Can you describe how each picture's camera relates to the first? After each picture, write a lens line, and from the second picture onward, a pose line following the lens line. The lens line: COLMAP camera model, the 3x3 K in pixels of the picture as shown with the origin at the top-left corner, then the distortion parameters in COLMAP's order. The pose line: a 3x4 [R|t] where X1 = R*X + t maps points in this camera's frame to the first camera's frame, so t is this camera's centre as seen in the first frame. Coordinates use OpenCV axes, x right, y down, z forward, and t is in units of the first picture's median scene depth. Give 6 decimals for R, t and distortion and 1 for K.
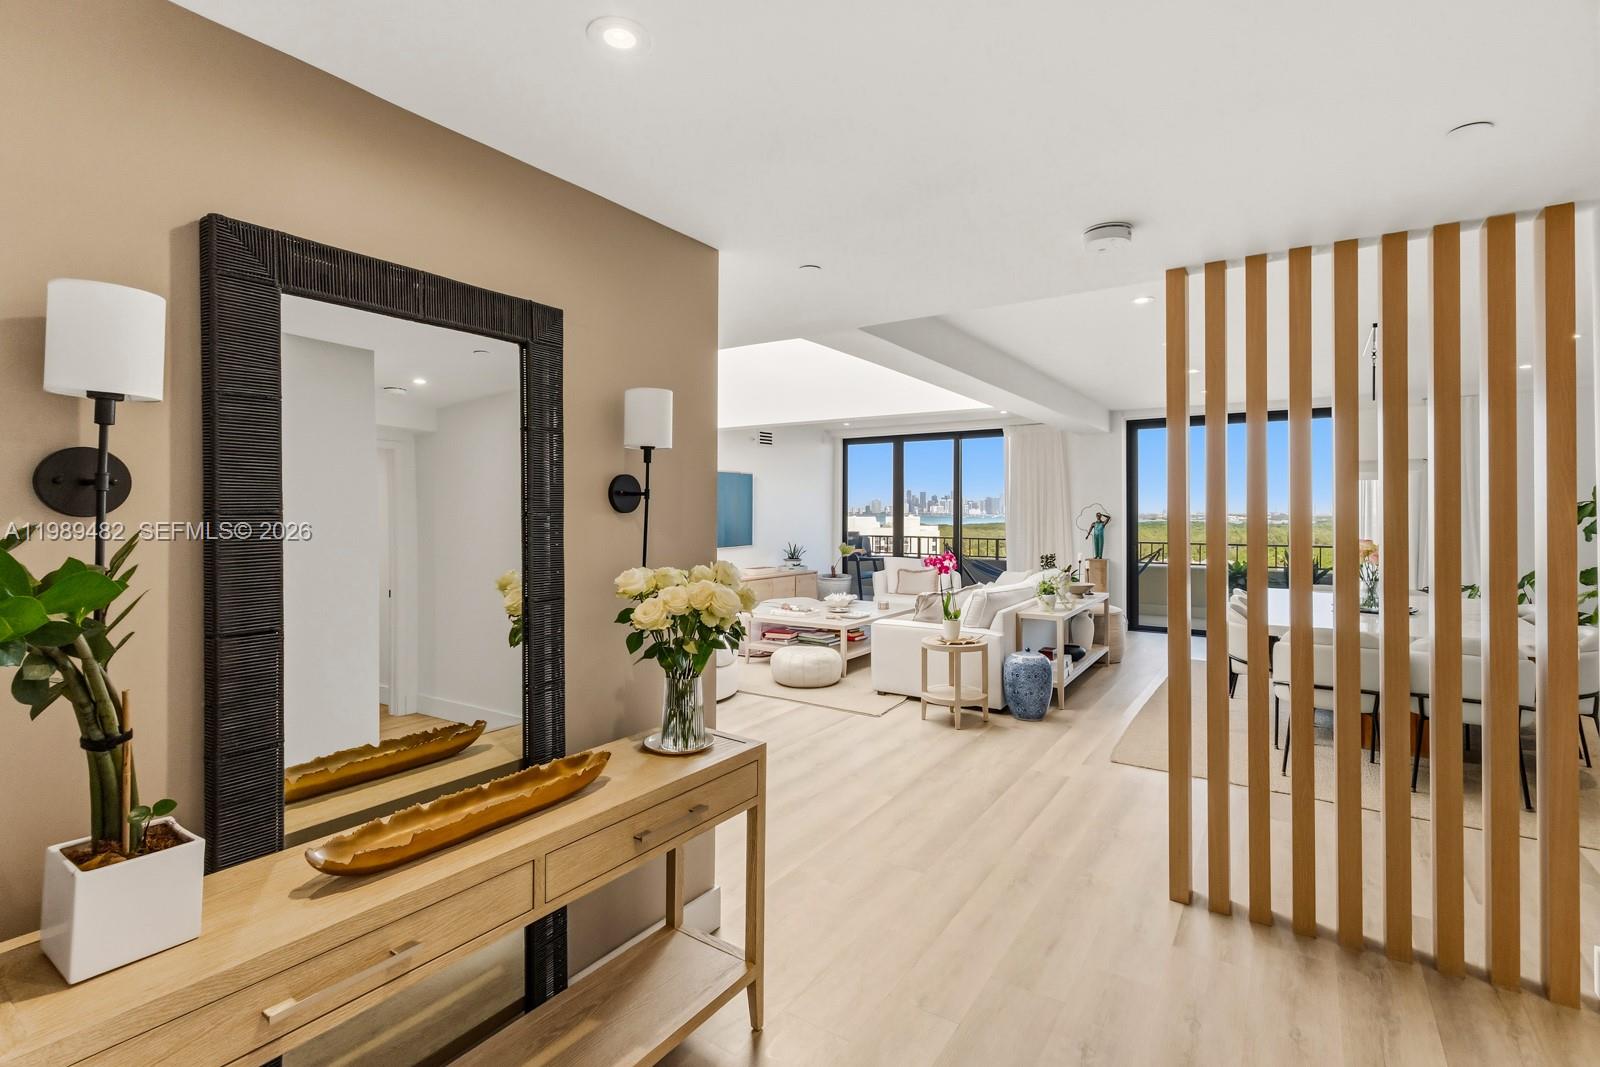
lens RADIAL K [[742.1, 0, 816.7], [0, 742.1, 509.9], [0, 0, 1]] dist [0.011793, 0.000188]
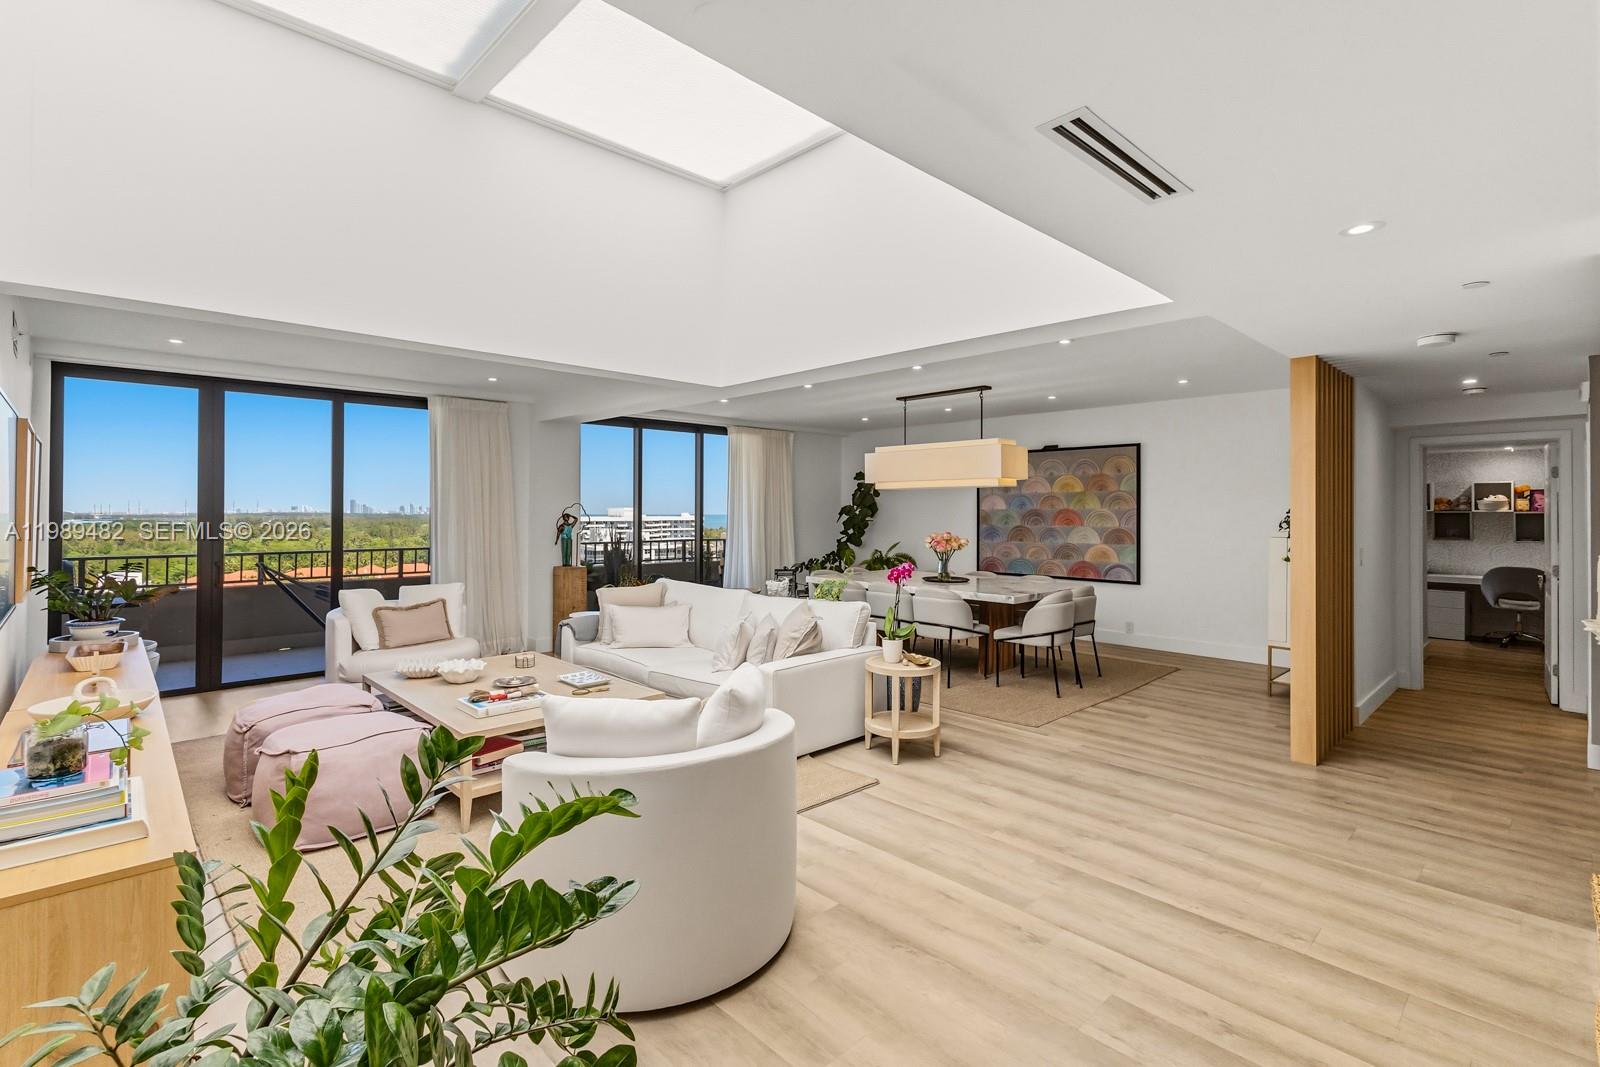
lens RADIAL K [[727.3, 0, 800.7], [0, 727.3, 526.6], [0, 0, 1]] dist [0.009747, 0.000552]
pose [[0.229139, -0.022771, 0.973127, -0.768398], [-0.000006, 0.999726, 0.023395, -0.004198], [-0.973394, -0.005367, 0.229076, 1.053276]]
